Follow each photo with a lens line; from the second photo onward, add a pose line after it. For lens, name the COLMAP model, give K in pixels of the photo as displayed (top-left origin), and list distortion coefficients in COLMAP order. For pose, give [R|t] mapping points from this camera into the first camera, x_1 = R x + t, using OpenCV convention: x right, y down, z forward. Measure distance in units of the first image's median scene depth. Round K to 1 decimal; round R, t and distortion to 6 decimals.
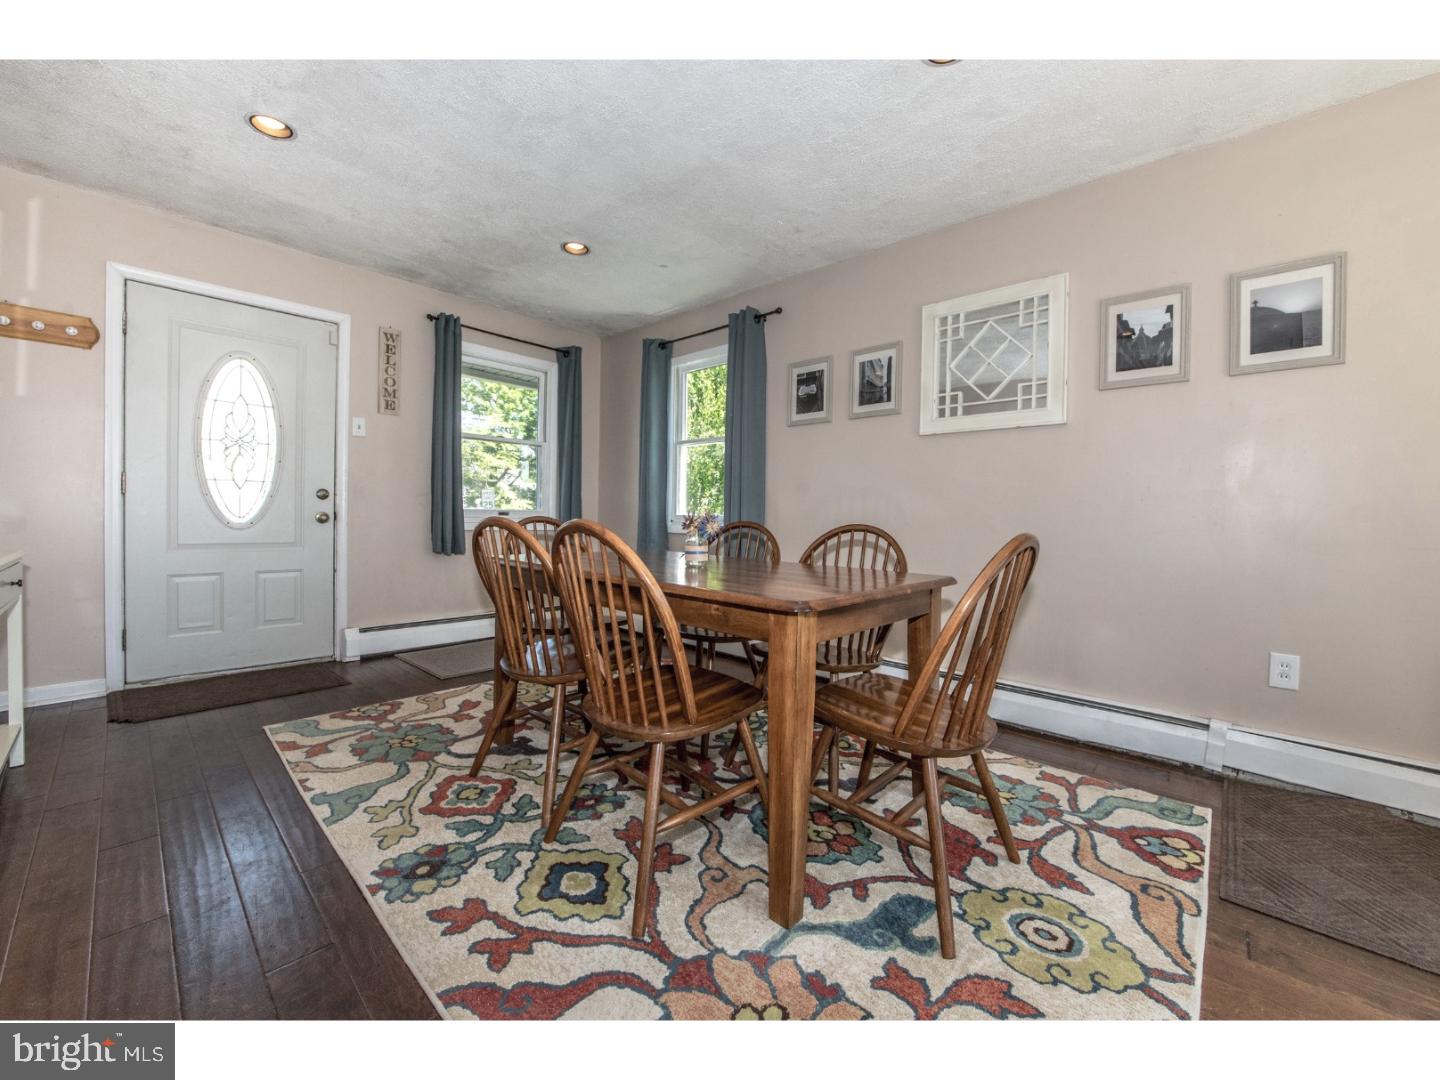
lens RADIAL K [[580.6, 0, 694.1], [0, 580.6, 532.1], [0, 0, 1]] dist [-0.024887, -0.000018]
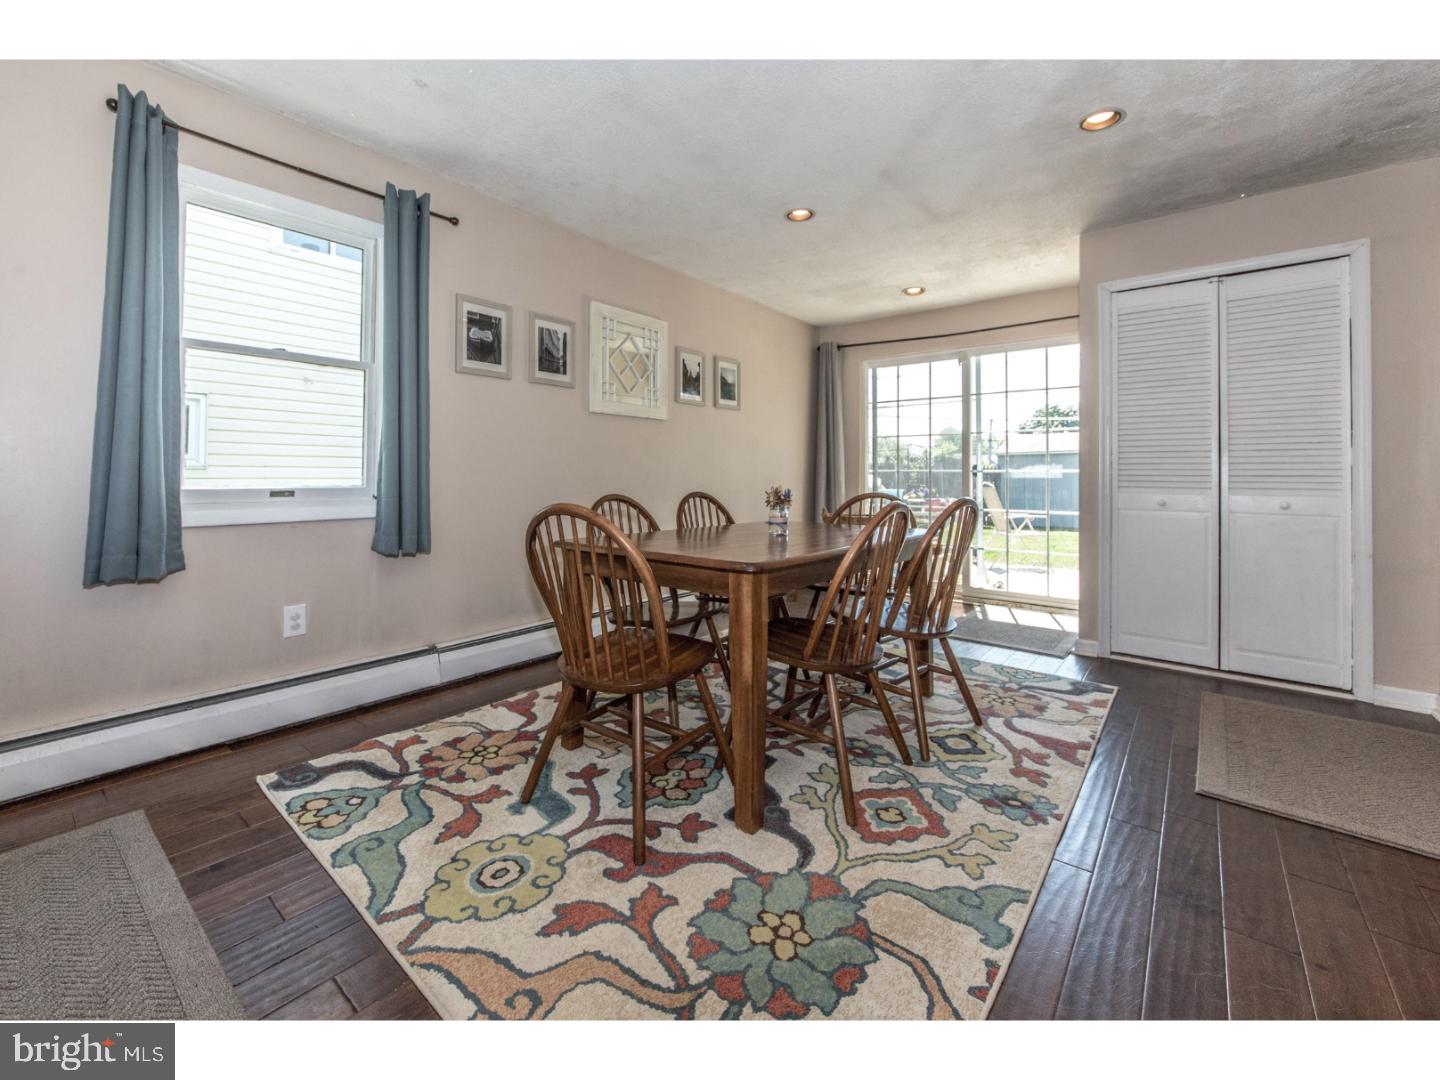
lens RADIAL K [[594.5, 0, 719.4], [0, 594.5, 474.4], [0, 0, 1]] dist [-0.001231, -0.000276]
pose [[-0.097592, -0.023173, 0.994957, -1.062867], [0.015365, 0.999575, 0.024788, -0.088072], [-0.995108, 0.017707, -0.097195, 1.121759]]
